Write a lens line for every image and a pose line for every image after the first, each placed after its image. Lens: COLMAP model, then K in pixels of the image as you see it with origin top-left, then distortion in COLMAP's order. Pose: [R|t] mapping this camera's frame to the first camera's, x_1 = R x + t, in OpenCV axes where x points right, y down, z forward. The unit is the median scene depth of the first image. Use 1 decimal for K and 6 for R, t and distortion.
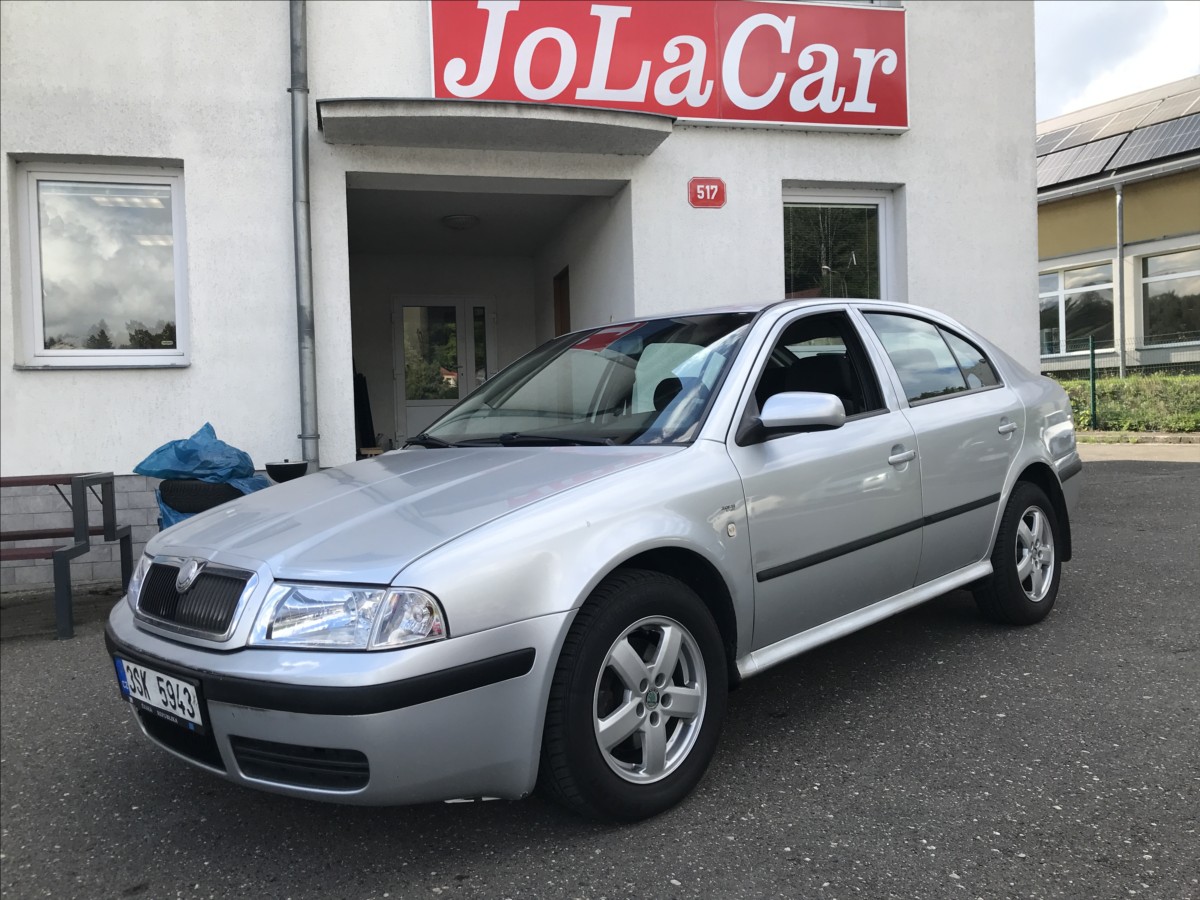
lens RADIAL K [[1036.5, 0, 600.0], [0, 1036.5, 450.0], [0, 0, 1]] dist [-0.078785, 0.117722]
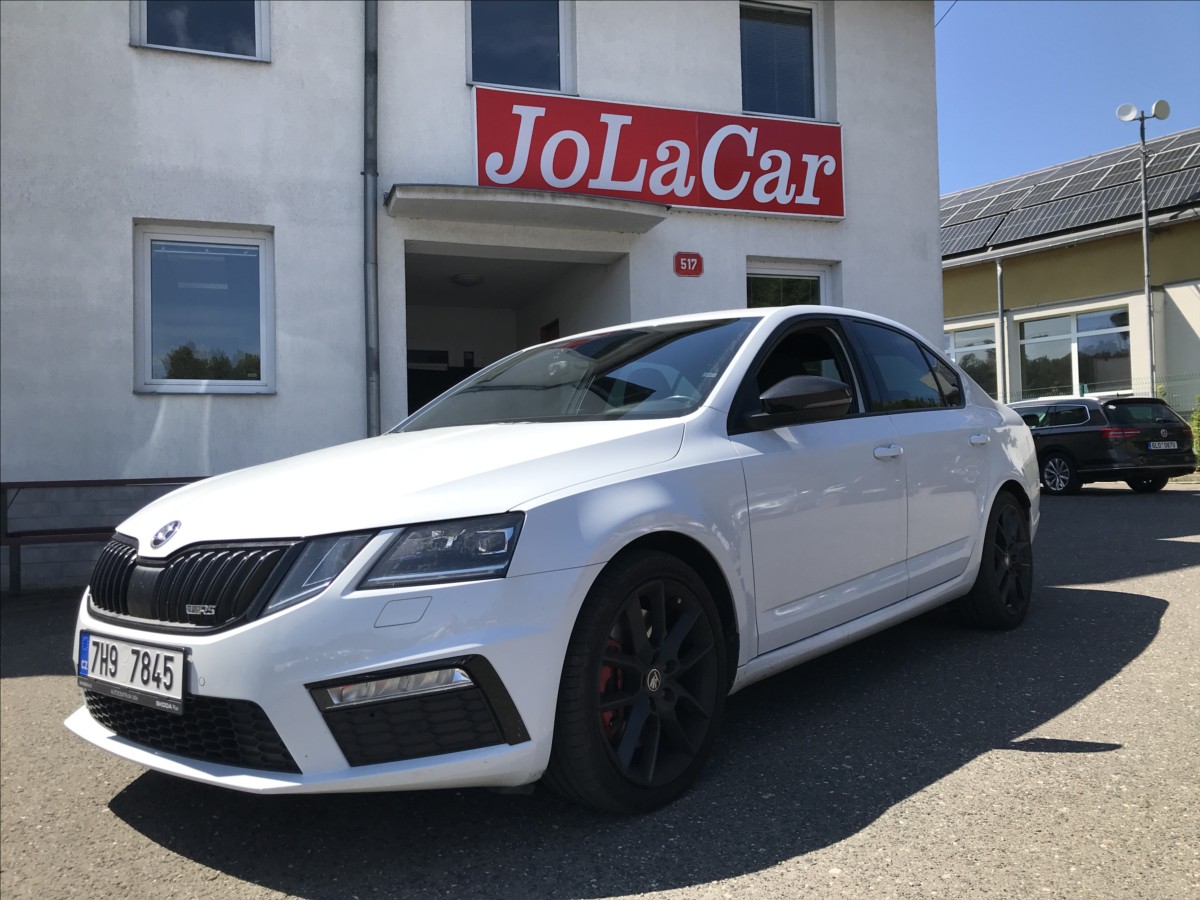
lens RADIAL K [[1036.5, 0, 600.0], [0, 1036.5, 450.0], [0, 0, 1]] dist [-0.078785, 0.117722]
pose [[0.995099, 0.011086, 0.098257, -0.125751], [-0.006120, 0.998695, -0.050698, 0.040003], [-0.098691, 0.049848, 0.993869, -0.226643]]
